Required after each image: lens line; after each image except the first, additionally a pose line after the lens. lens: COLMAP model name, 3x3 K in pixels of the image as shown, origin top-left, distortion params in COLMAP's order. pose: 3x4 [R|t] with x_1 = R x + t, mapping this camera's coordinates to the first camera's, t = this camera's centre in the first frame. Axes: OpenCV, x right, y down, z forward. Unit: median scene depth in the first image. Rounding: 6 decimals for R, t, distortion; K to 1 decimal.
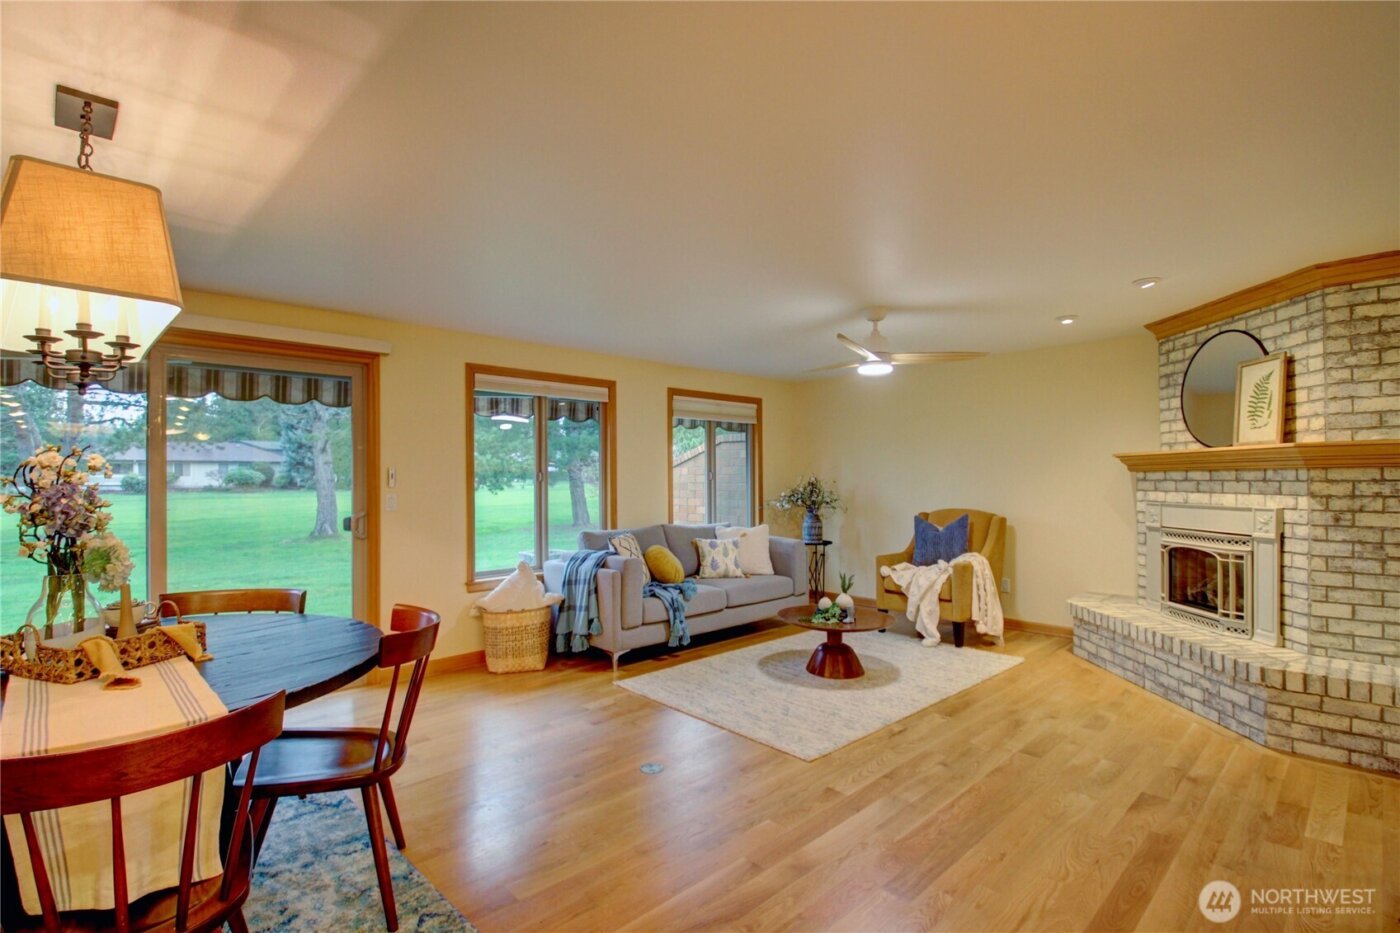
lens RADIAL K [[649.1, 0, 691.6], [0, 649.1, 478.2], [0, 0, 1]] dist [-0.003544, -0.013863]
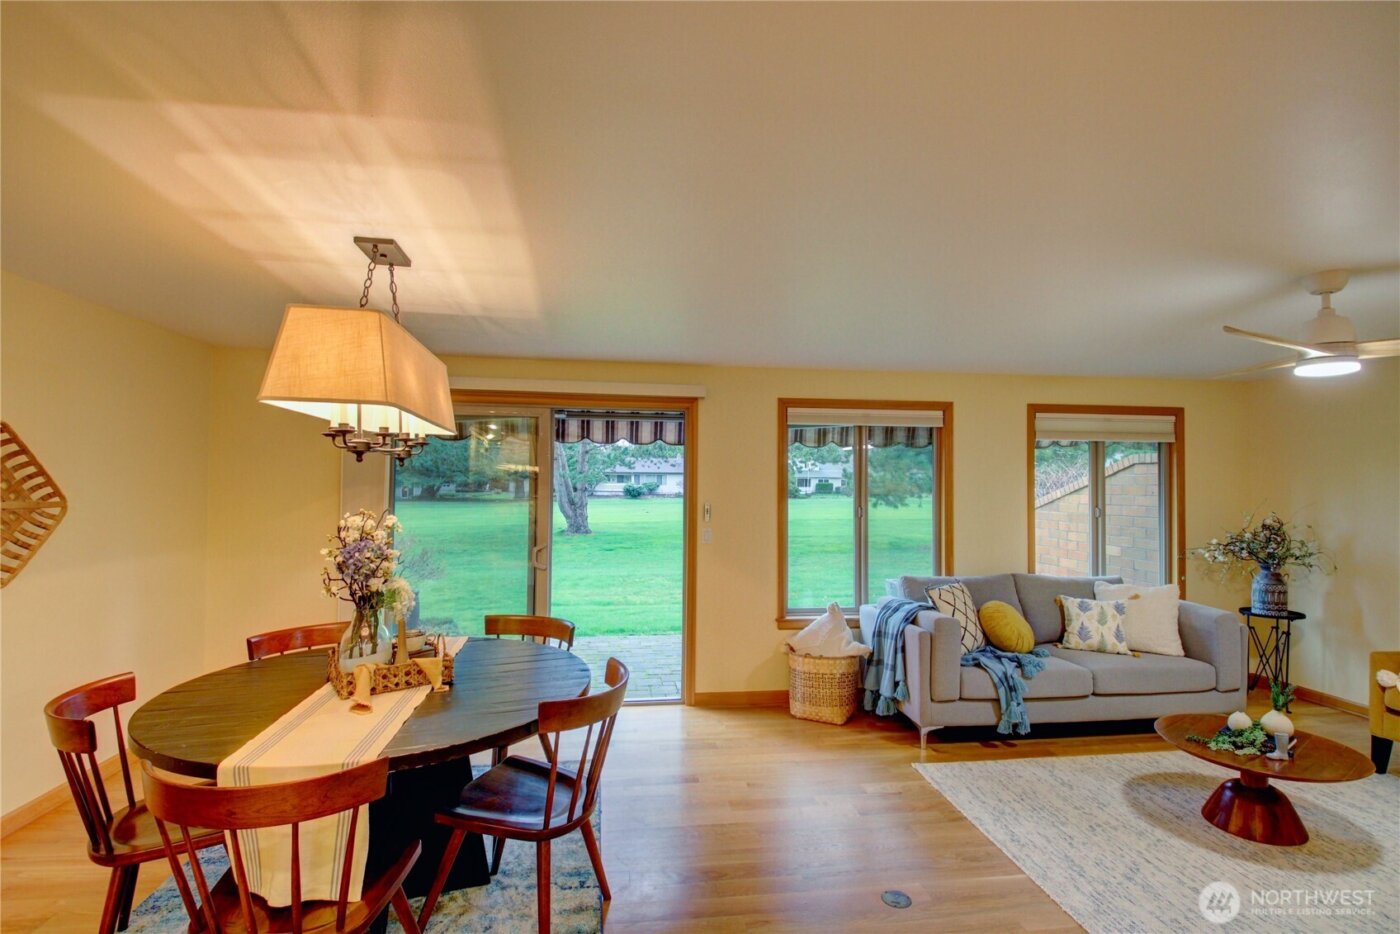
lens RADIAL K [[649.1, 0, 689.5], [0, 649.1, 477.7], [0, 0, 1]] dist [-0.003544, -0.013863]
pose [[0.806498, 0.002344, -0.591232, 0.136876], [-0.011503, 0.999865, -0.011727, -0.044318], [0.591125, 0.016258, 0.806416, 0.127395]]
